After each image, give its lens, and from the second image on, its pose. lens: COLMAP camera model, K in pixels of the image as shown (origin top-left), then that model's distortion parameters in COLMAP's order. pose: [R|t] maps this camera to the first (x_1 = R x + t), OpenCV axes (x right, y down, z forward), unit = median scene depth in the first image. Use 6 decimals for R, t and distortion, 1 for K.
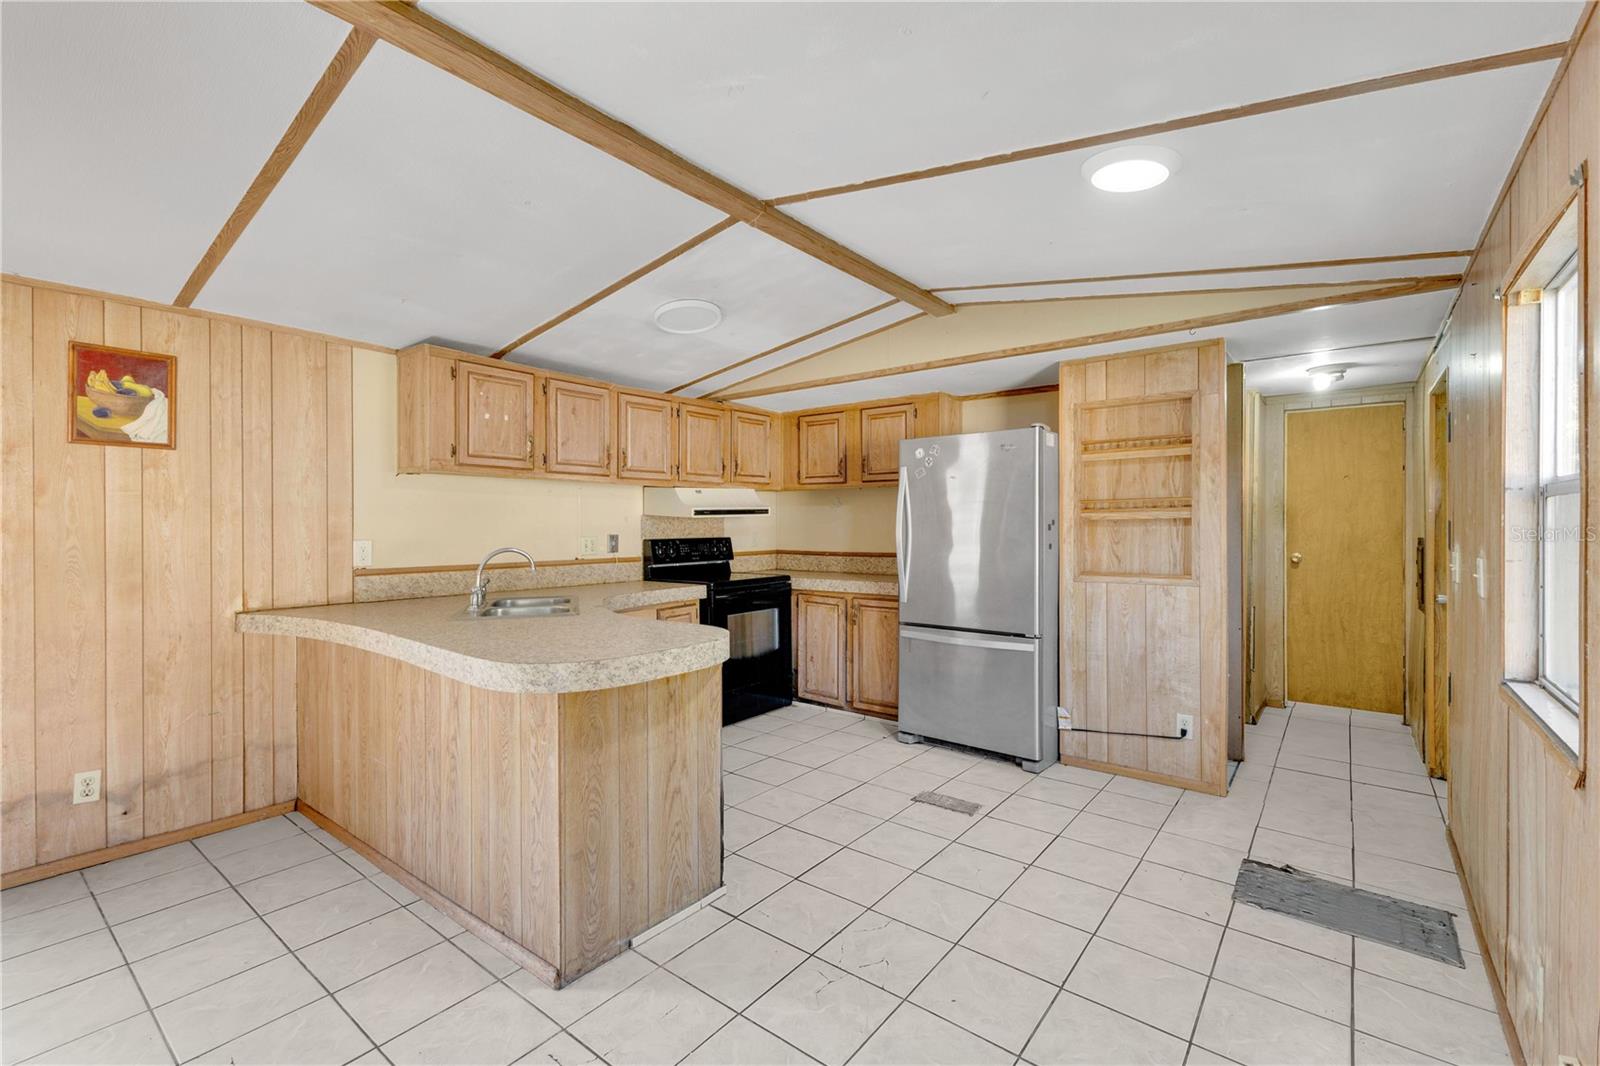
lens RADIAL K [[703.1, 0, 800.0], [0, 703.1, 533.0], [0, 0, 1]] dist [0.003813, 0.000465]
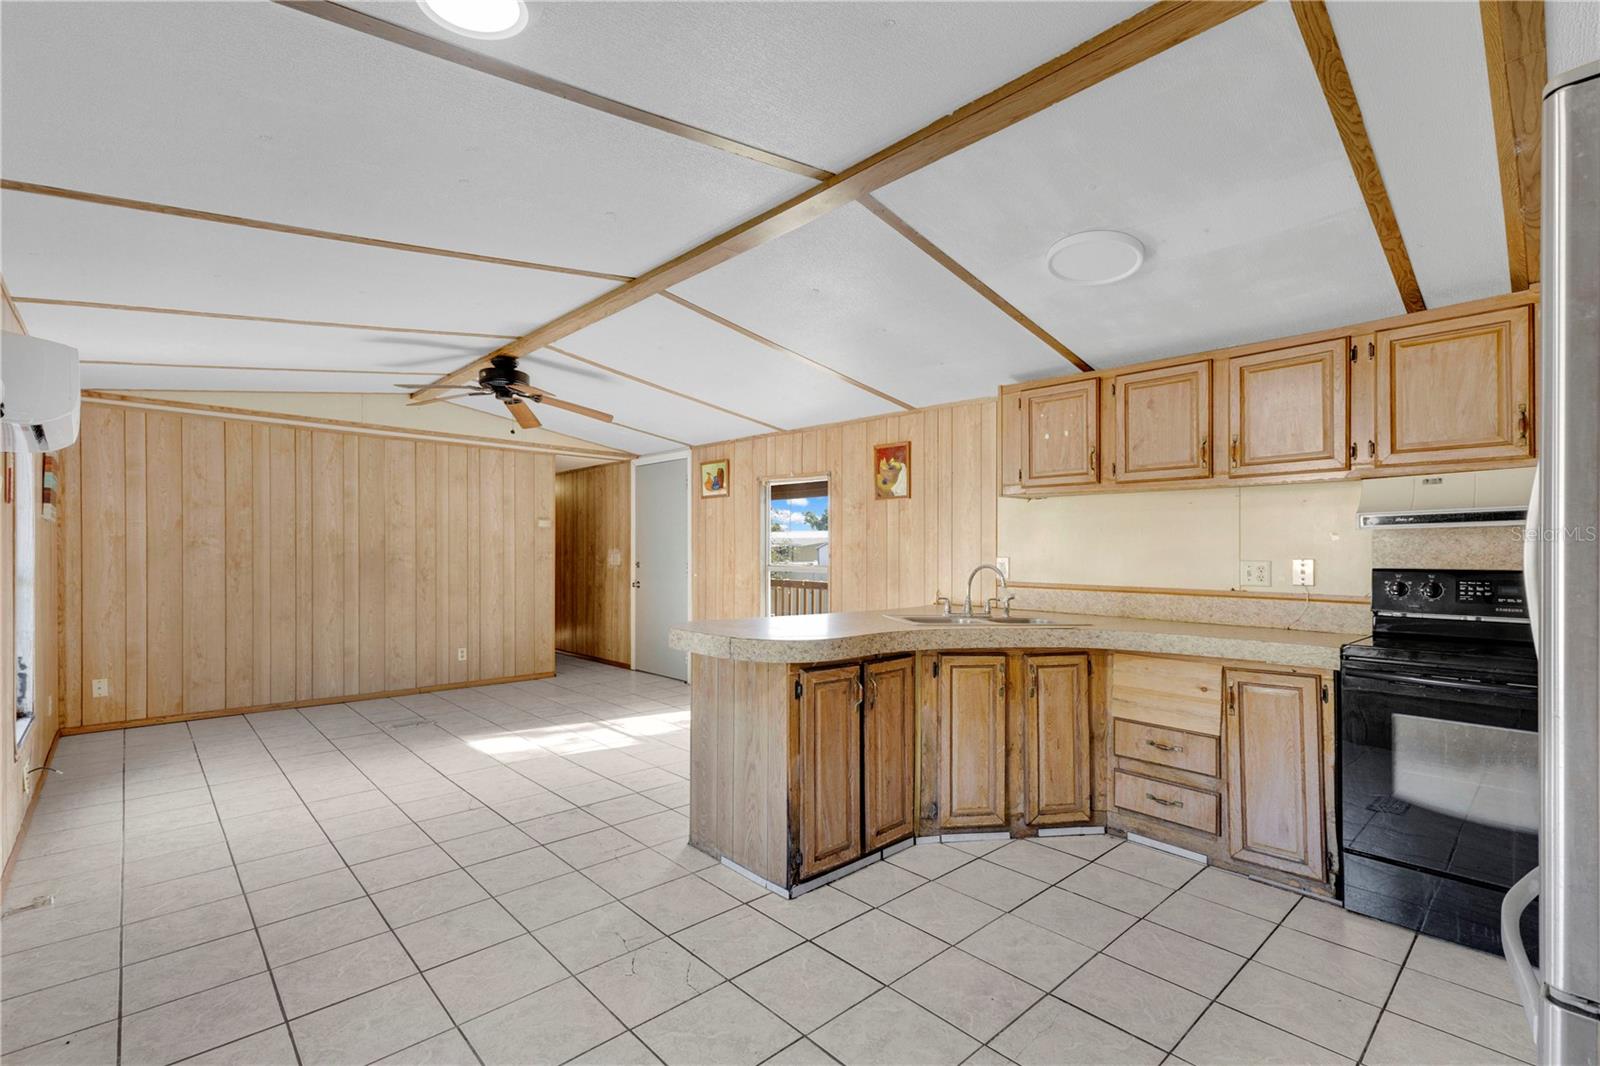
lens RADIAL K [[718.9, 0, 803.2], [0, 718.9, 563.8], [0, 0, 1]] dist [0.002756, -0.004346]
pose [[-0.152109, 0.013030, -0.988278, 0.783145], [-0.023898, 0.999572, 0.016857, 0.010278], [0.988075, 0.026182, -0.151732, 1.007205]]
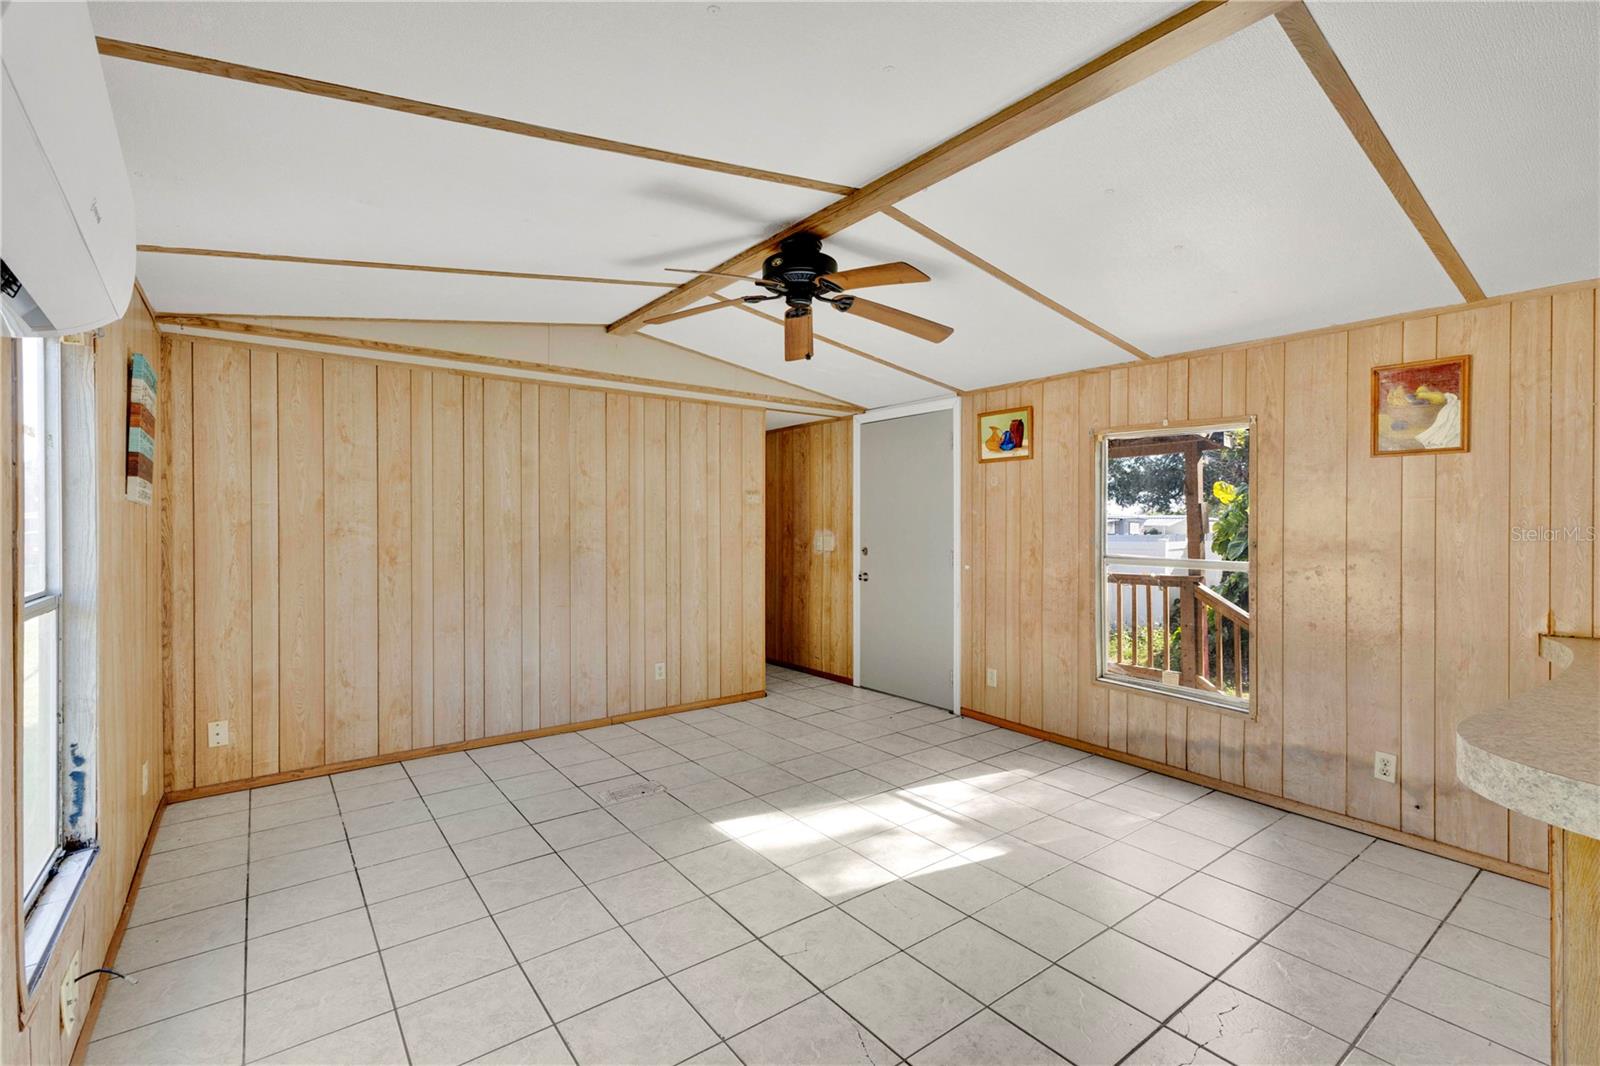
lens RADIAL K [[703.1, 0, 800.0], [0, 703.1, 533.0], [0, 0, 1]] dist [0.003813, 0.000465]
pose [[-0.250624, 0.012431, -0.968005, 0.269599], [-0.017983, 0.999685, 0.017494, -0.008883], [0.967917, 0.021792, -0.250322, 0.362037]]
